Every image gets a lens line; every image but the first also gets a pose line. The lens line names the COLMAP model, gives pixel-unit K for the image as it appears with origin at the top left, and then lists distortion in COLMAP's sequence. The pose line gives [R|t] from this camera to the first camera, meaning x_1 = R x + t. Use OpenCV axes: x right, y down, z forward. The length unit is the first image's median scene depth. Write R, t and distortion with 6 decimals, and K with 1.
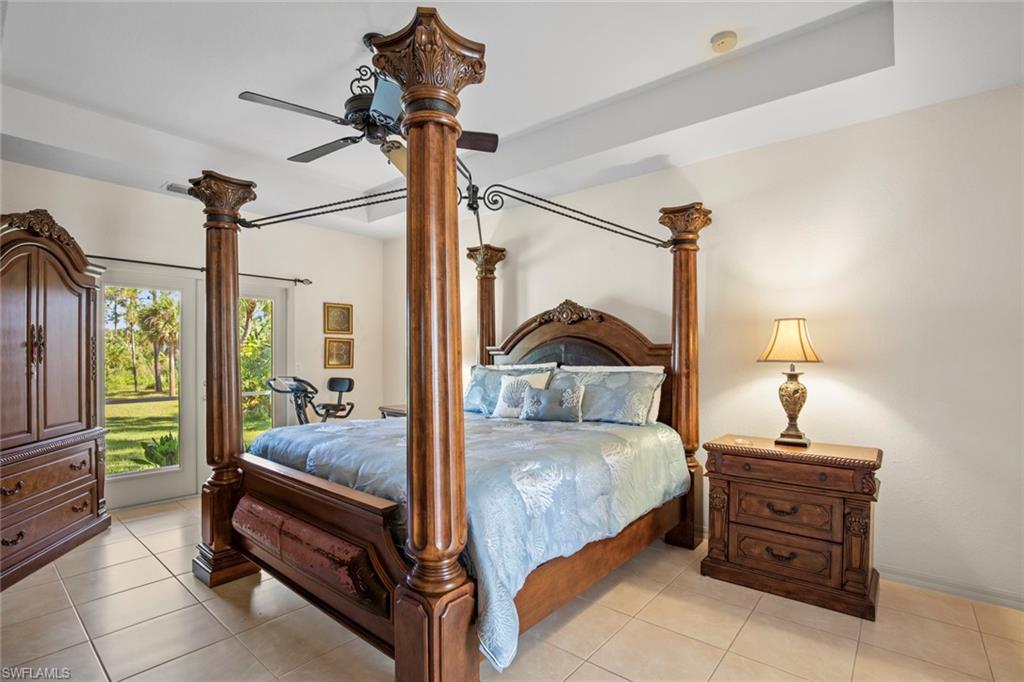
lens RADIAL K [[476.0, 0, 517.4], [0, 476.0, 361.5], [0, 0, 1]] dist [-0.020950, 0.003473]
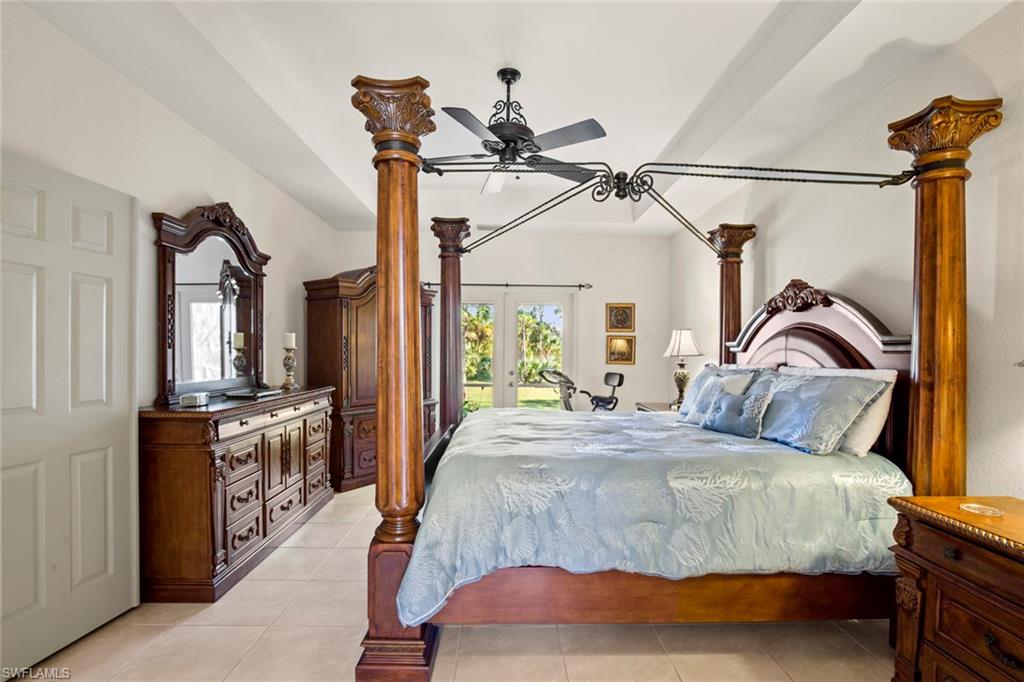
lens RADIAL K [[476.0, 0, 525.2], [0, 476.0, 360.4], [0, 0, 1]] dist [-0.020950, 0.003473]
pose [[0.665134, 0.020054, -0.746455, 0.454381], [-0.019410, 0.999766, 0.009565, 0.000277], [0.746472, 0.008127, 0.665367, 0.209350]]
